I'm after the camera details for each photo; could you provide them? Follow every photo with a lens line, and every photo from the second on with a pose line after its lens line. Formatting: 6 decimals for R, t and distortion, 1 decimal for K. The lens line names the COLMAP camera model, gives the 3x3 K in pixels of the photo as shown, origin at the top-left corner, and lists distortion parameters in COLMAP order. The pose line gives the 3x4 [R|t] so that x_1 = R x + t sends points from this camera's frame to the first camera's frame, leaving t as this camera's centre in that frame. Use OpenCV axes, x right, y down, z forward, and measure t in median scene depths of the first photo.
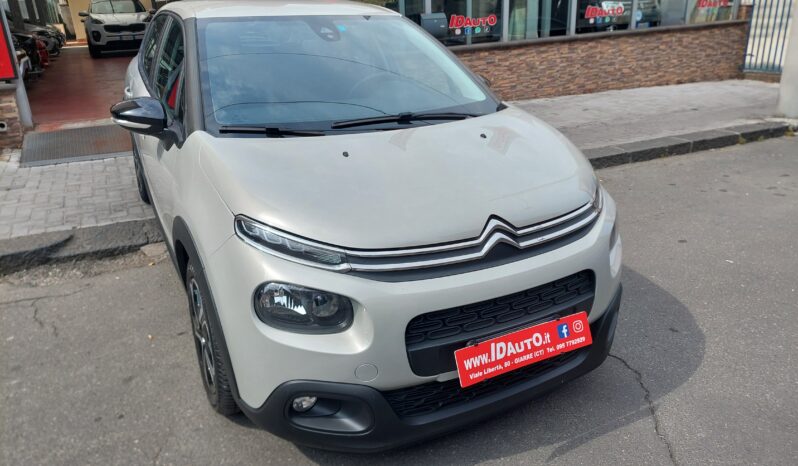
lens RADIAL K [[567.8, 0, 393.8], [0, 567.8, 215.3], [0, 0, 1]] dist [0.064419, -0.060689]
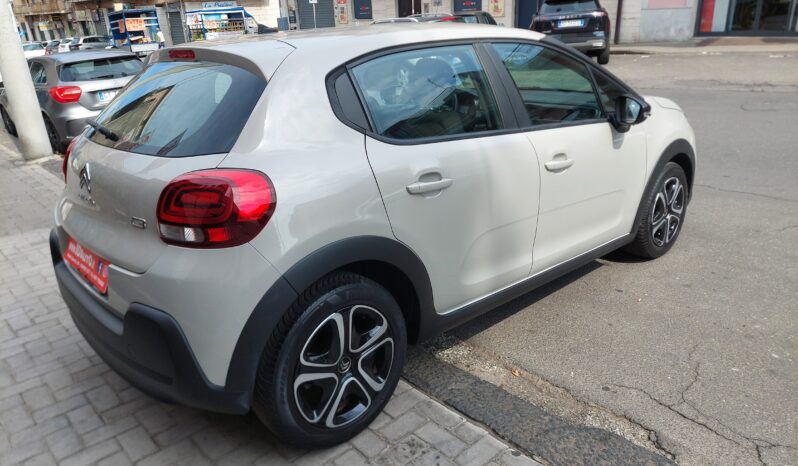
lens RADIAL K [[569.3, 0, 393.5], [0, 569.3, 223.7], [0, 0, 1]] dist [0.068042, -0.073270]
pose [[-0.249257, -0.294429, 0.922595, -1.477399], [0.390081, 0.841440, 0.373918, -0.608154], [-0.886401, 0.453089, -0.094884, 1.651604]]
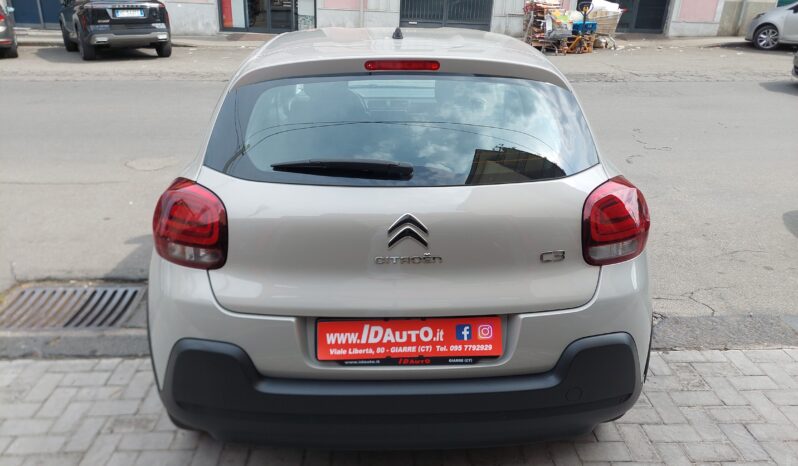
lens RADIAL K [[572.1, 0, 395.1], [0, 572.1, 221.9], [0, 0, 1]] dist [0.065601, -0.071789]
pose [[-0.899900, -0.155581, 0.407400, -0.814176], [0.150524, 0.765970, 0.625006, -0.935608], [-0.409296, 0.623766, -0.665878, 2.365175]]
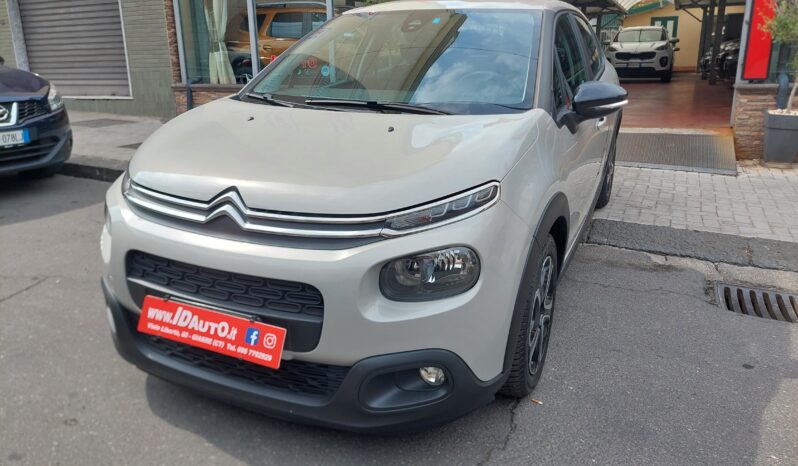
lens RADIAL K [[572.1, 0, 395.1], [0, 572.1, 221.9], [0, 0, 1]] dist [0.065601, -0.071789]
pose [[0.606120, 0.242617, -0.757467, 0.786788], [-0.278576, 0.956774, 0.083540, -0.072617], [0.744993, 0.160377, 0.647507, 0.429154]]
